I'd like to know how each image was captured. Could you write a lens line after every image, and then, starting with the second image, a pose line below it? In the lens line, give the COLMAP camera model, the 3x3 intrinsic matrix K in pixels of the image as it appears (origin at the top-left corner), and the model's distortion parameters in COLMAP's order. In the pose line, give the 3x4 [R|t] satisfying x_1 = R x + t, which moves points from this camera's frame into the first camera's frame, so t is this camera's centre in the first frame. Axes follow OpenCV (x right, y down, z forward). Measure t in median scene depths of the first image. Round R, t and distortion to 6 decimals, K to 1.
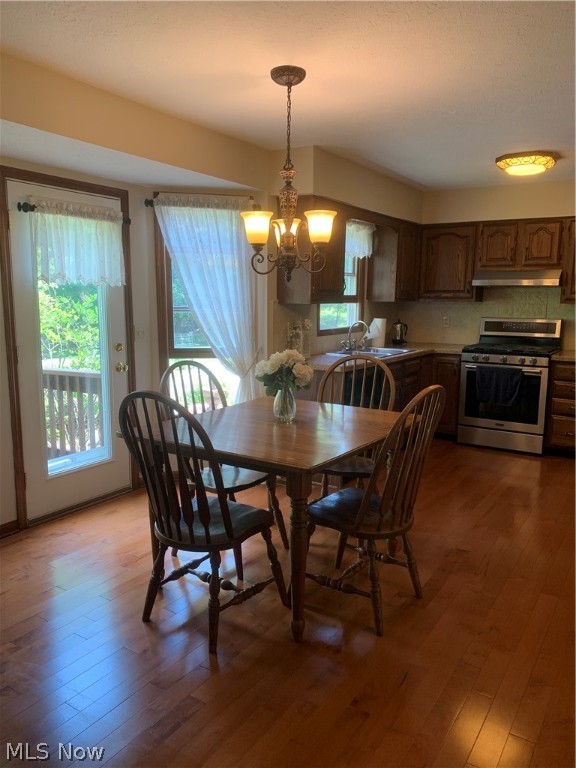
lens RADIAL K [[581.5, 0, 293.0], [0, 581.5, 386.3], [0, 0, 1]] dist [0.039225, -0.042817]
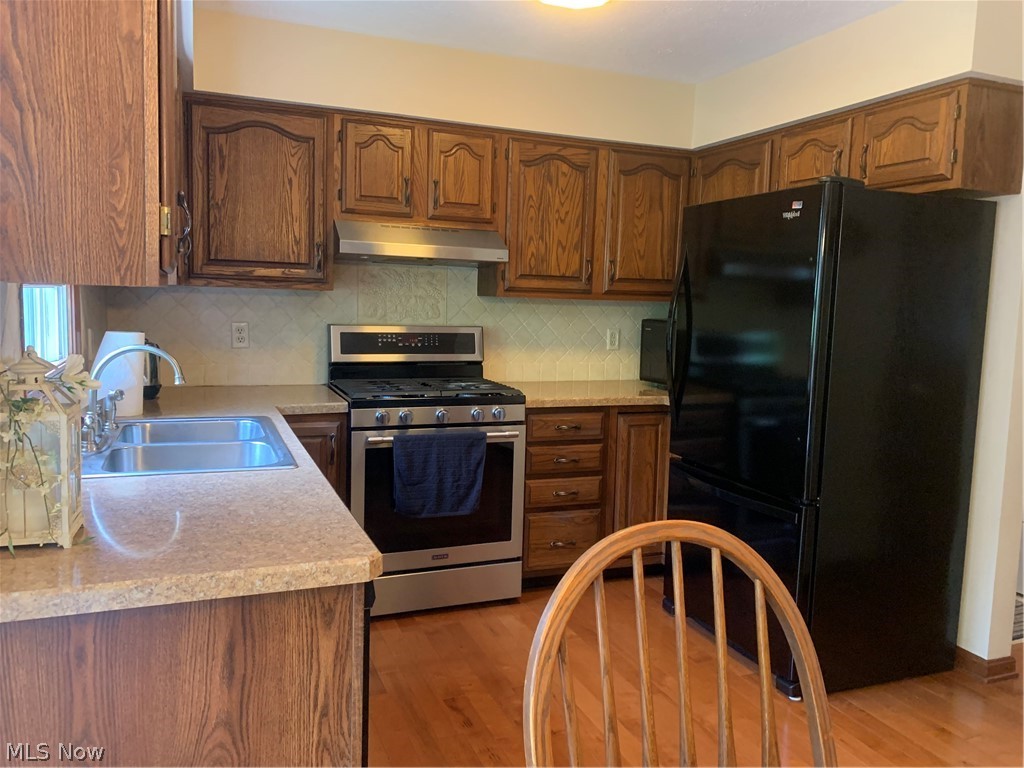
lens RADIAL K [[775.4, 0, 507.1], [0, 775.4, 374.7], [0, 0, 1]] dist [0.039225, -0.042817]
pose [[0.583733, -0.073024, 0.808655, -0.096052], [0.104644, 0.994408, 0.014261, -0.077163], [-0.805174, 0.076296, 0.588110, 0.565765]]
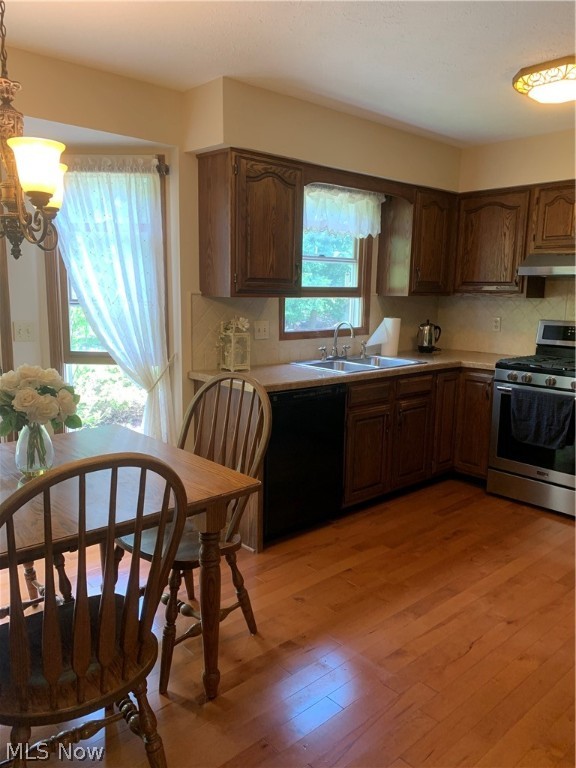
lens RADIAL K [[581.5, 0, 286.2], [0, 581.5, 383.9], [0, 0, 1]] dist [0.039225, -0.042817]
pose [[0.963608, 0.049431, -0.262710, 0.227718], [-0.048228, 0.998775, 0.011030, -0.033454], [0.262933, 0.002041, 0.964812, 0.234797]]
